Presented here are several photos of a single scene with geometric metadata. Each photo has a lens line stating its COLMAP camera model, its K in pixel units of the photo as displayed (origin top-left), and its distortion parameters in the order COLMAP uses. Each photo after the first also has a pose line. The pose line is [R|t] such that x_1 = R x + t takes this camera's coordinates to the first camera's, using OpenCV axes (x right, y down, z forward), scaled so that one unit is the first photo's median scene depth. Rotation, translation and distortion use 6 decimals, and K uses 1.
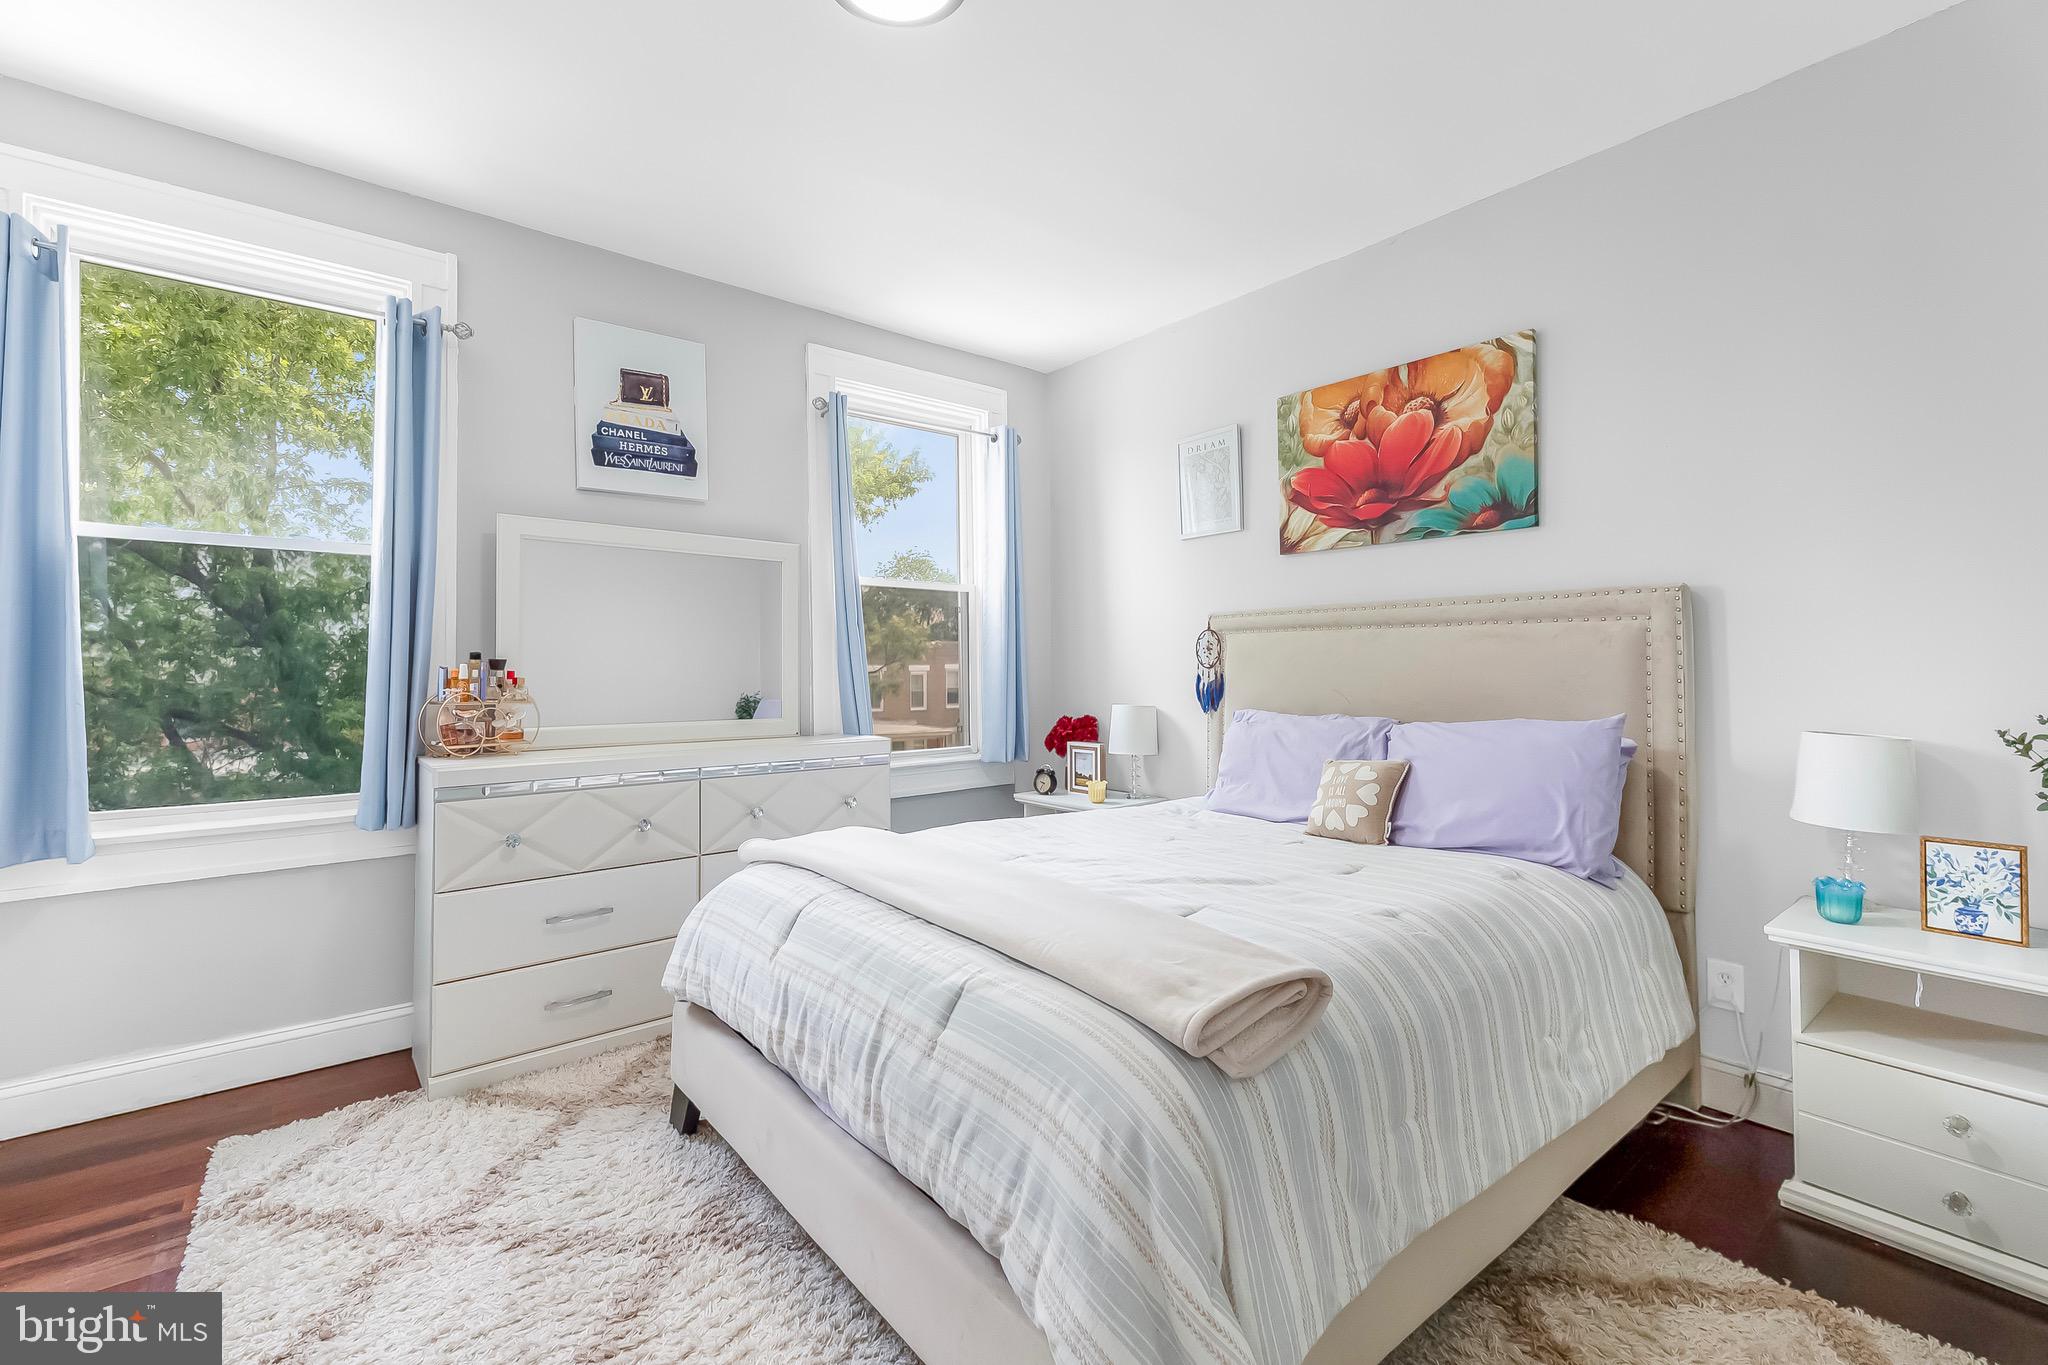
lens RADIAL K [[908.0, 0, 1024.0], [0, 908.0, 682.5], [0, 0, 1]] dist [0.000210, 0.000083]
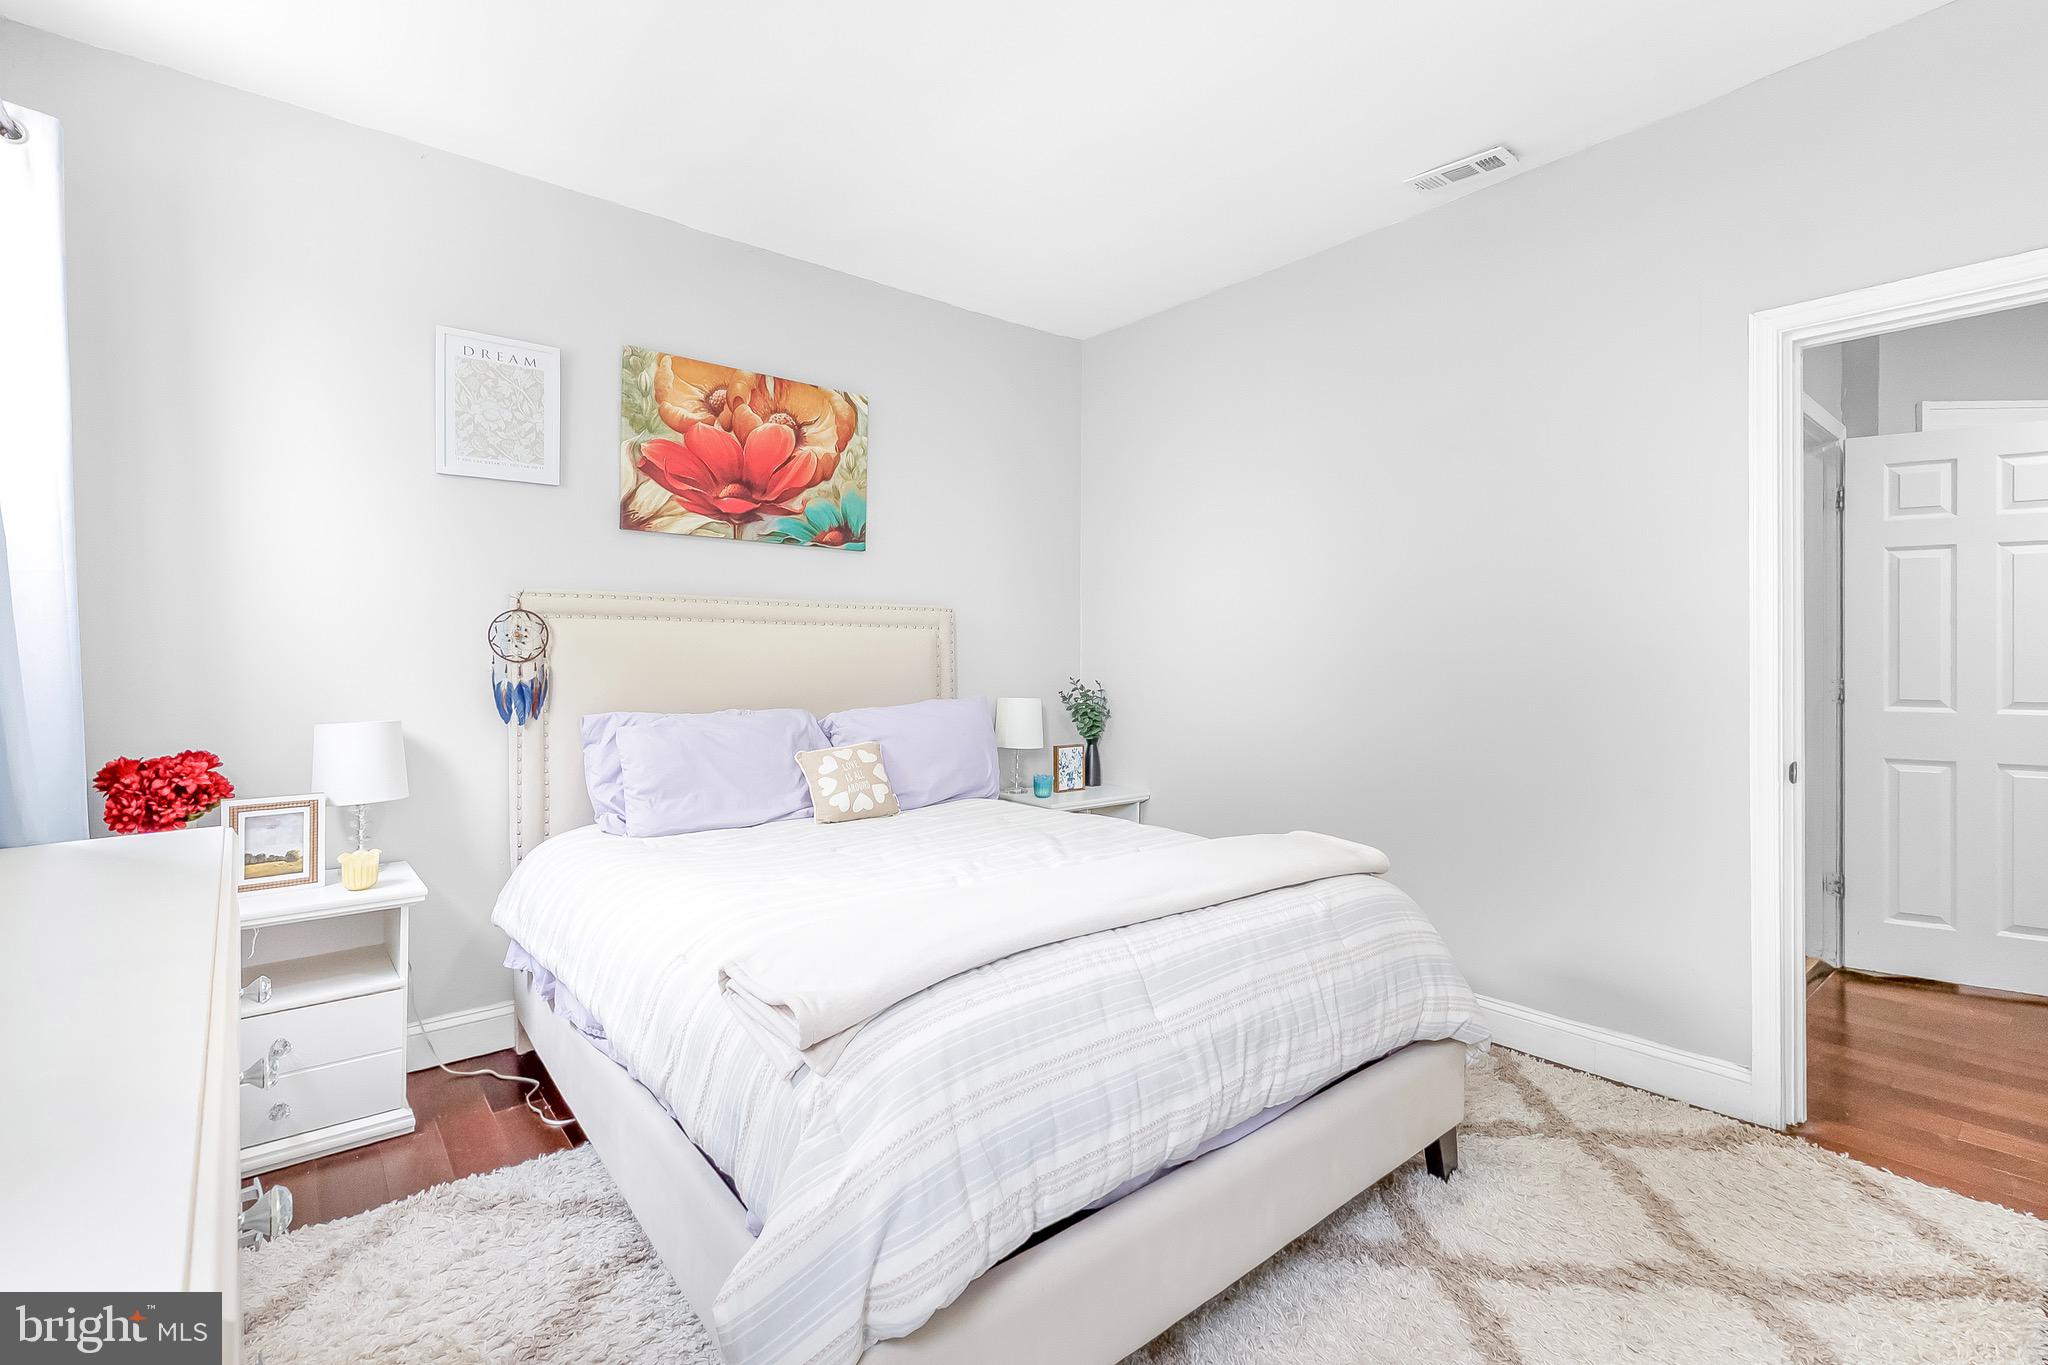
lens RADIAL K [[902.7, 0, 1024.0], [0, 902.7, 682.5], [0, 0, 1]] dist [-0.004436, -0.000485]
pose [[-0.028638, -0.018708, 0.999415, -0.644025], [0.020163, 0.999611, 0.019290, -0.006661], [-0.999386, 0.020704, -0.028250, 0.732997]]
